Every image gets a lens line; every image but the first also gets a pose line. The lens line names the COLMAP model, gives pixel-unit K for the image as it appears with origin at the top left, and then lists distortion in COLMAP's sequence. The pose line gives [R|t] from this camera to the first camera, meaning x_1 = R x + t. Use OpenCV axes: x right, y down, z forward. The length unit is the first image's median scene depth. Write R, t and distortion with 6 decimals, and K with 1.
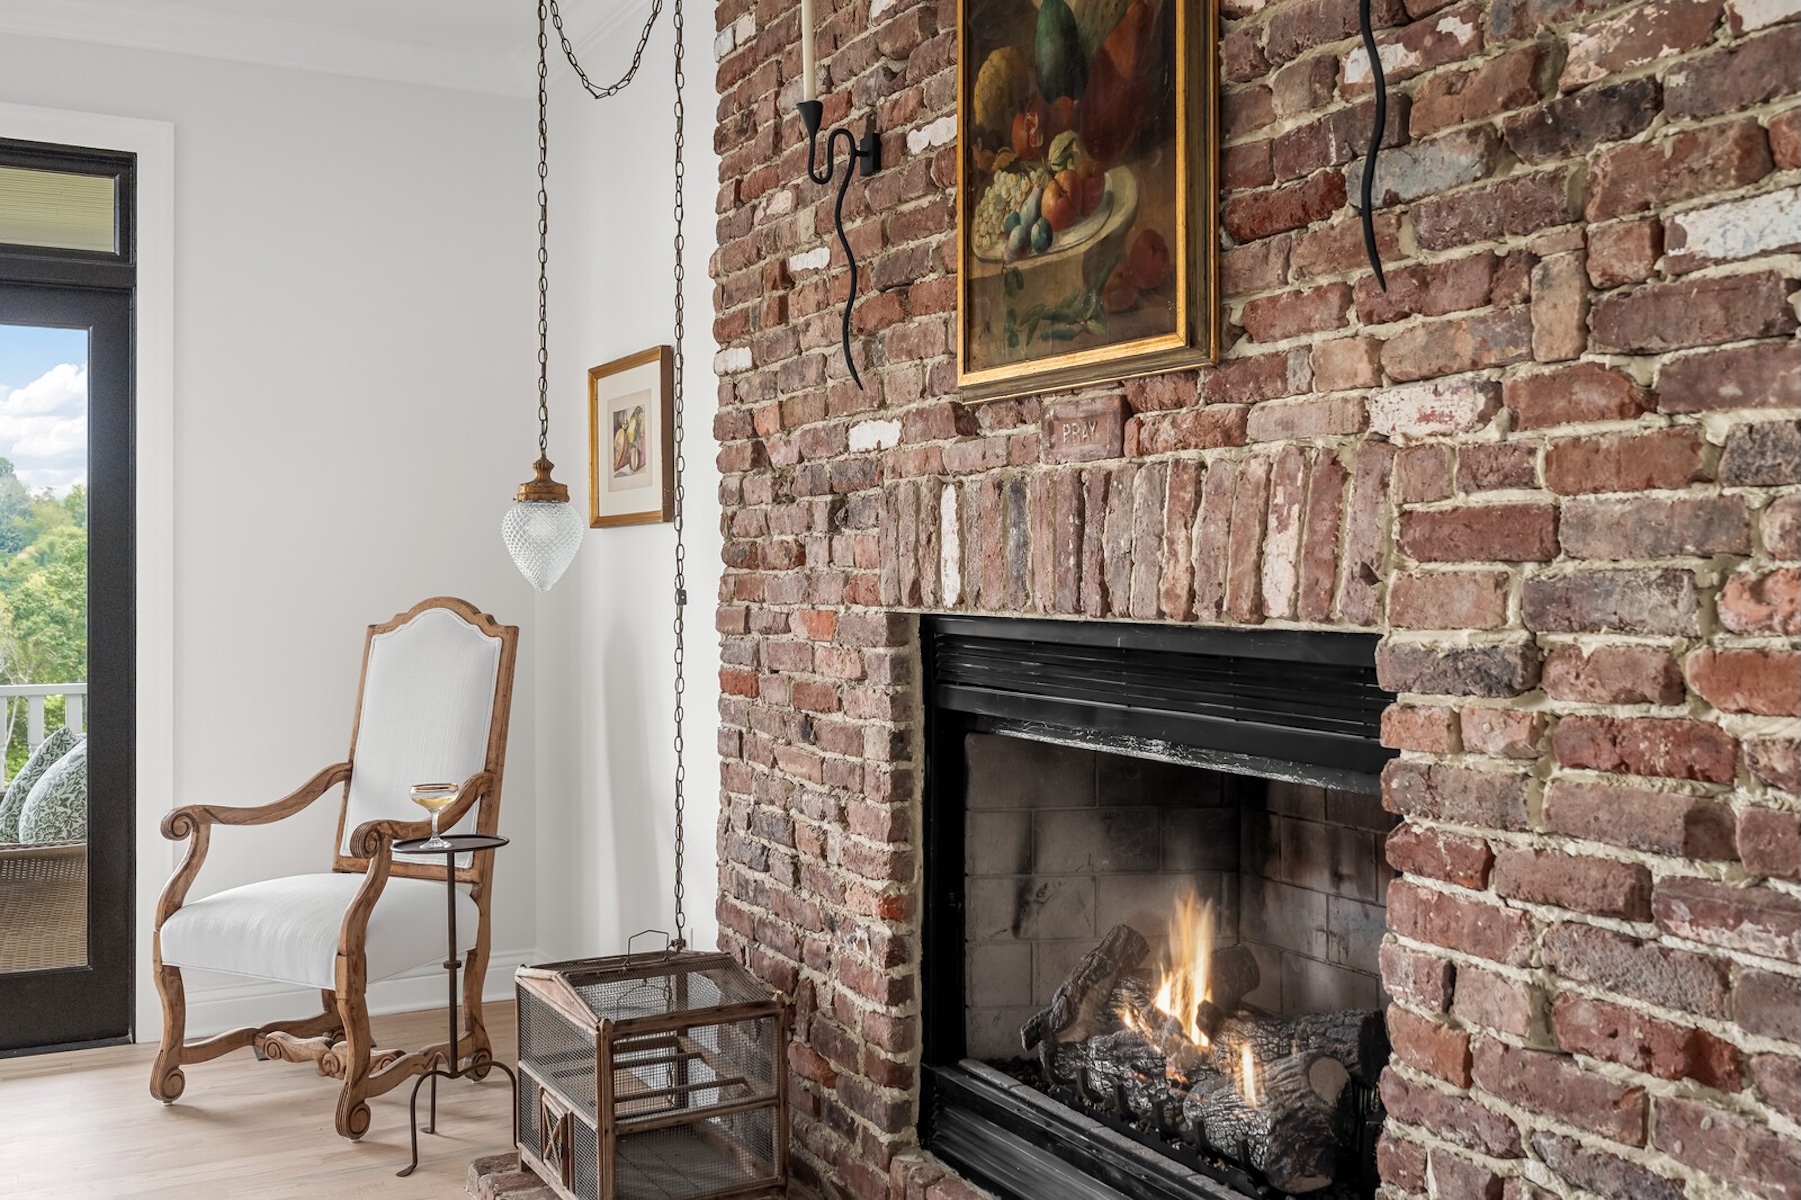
lens RADIAL K [[1734.7, 0, 898.2], [0, 1734.7, 597.7], [0, 0, 1]] dist [0.003552, 0.000000]
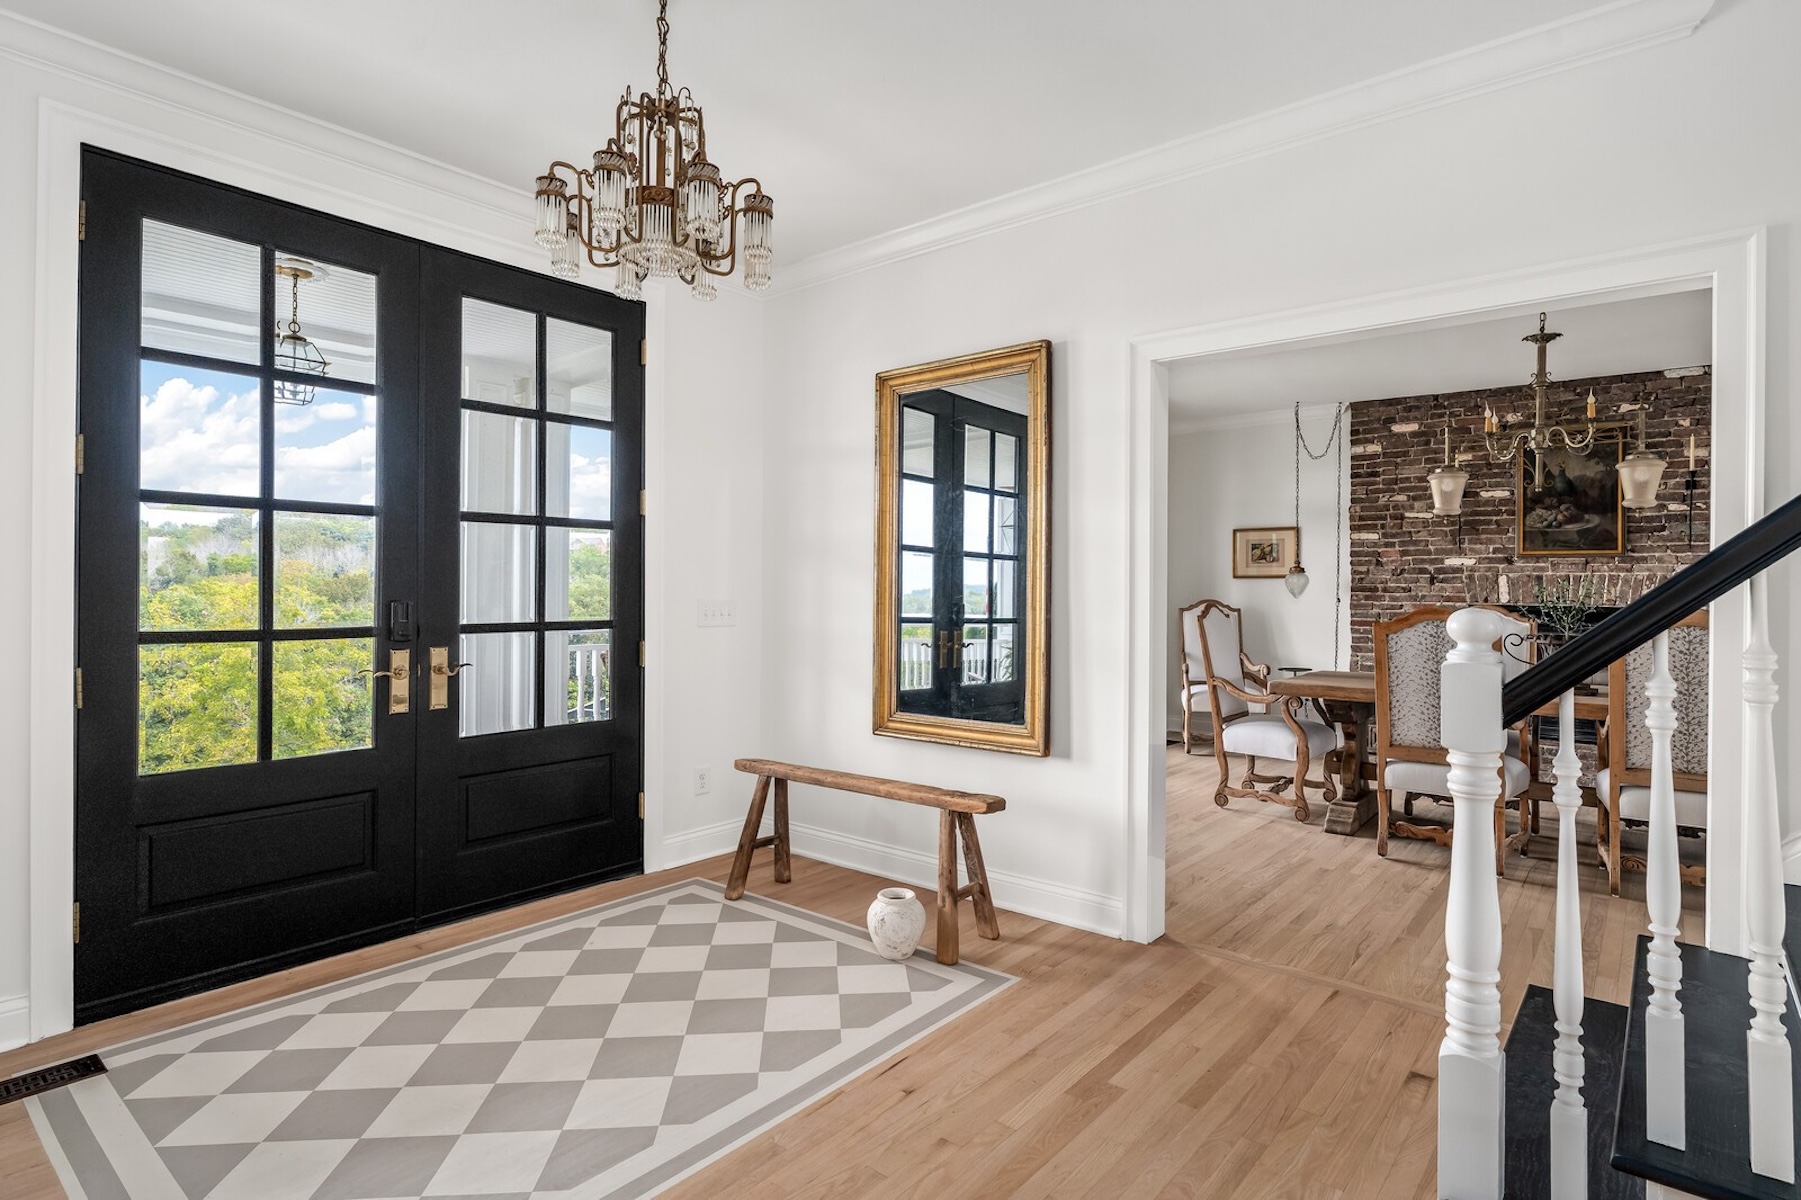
lens RADIAL K [[918.9, 0, 908.2], [0, 918.9, 587.4], [0, 0, 1]] dist [-0.005650, -0.000412]
pose [[0.923044, 0.005093, 0.384659, -2.561098], [-0.001559, 0.999954, -0.009498, -0.011058], [-0.384690, 0.008167, 0.923010, -0.633752]]
